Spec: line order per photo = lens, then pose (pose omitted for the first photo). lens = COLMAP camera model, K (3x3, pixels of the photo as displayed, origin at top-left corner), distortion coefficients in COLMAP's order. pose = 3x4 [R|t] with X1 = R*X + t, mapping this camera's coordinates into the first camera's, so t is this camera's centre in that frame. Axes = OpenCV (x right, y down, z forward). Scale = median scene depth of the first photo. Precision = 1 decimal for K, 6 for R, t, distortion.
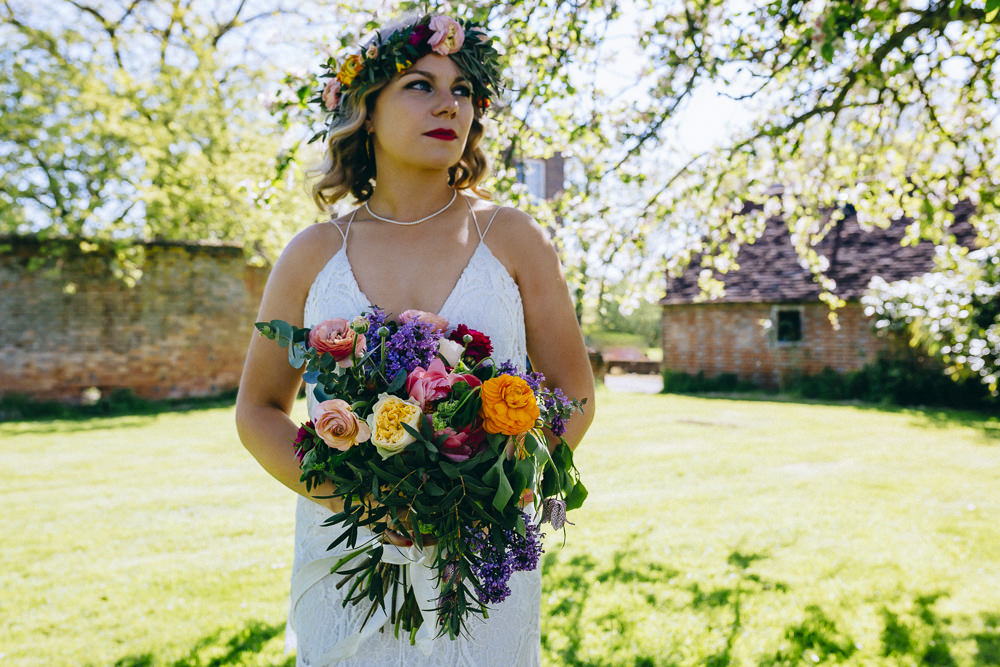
lens RADIAL K [[1006.7, 0, 498.1], [0, 1006.7, 355.8], [0, 0, 1]] dist [0.004044, -0.005360]
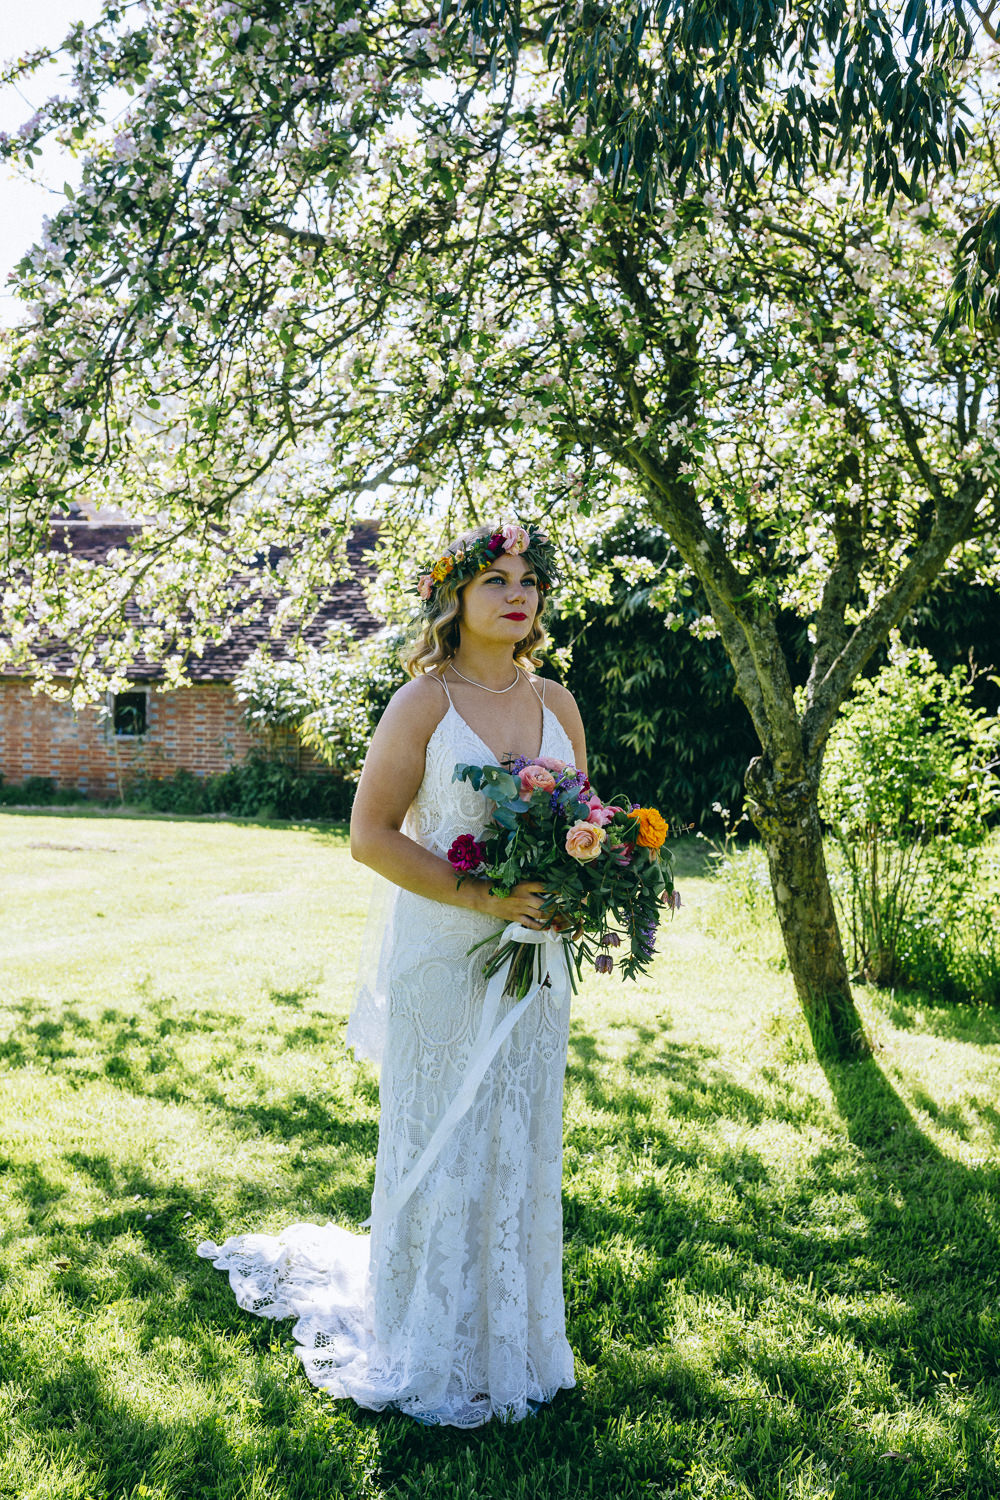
lens RADIAL K [[1510.1, 0, 500.0], [0, 1510.1, 750.0], [0, 0, 1]] dist [0.004044, -0.005360]
pose [[0.827251, 0.009610, 0.561750, -0.119351], [-0.010882, 0.999940, -0.001080, -0.005207], [-0.561727, -0.005220, 0.827306, -0.062358]]
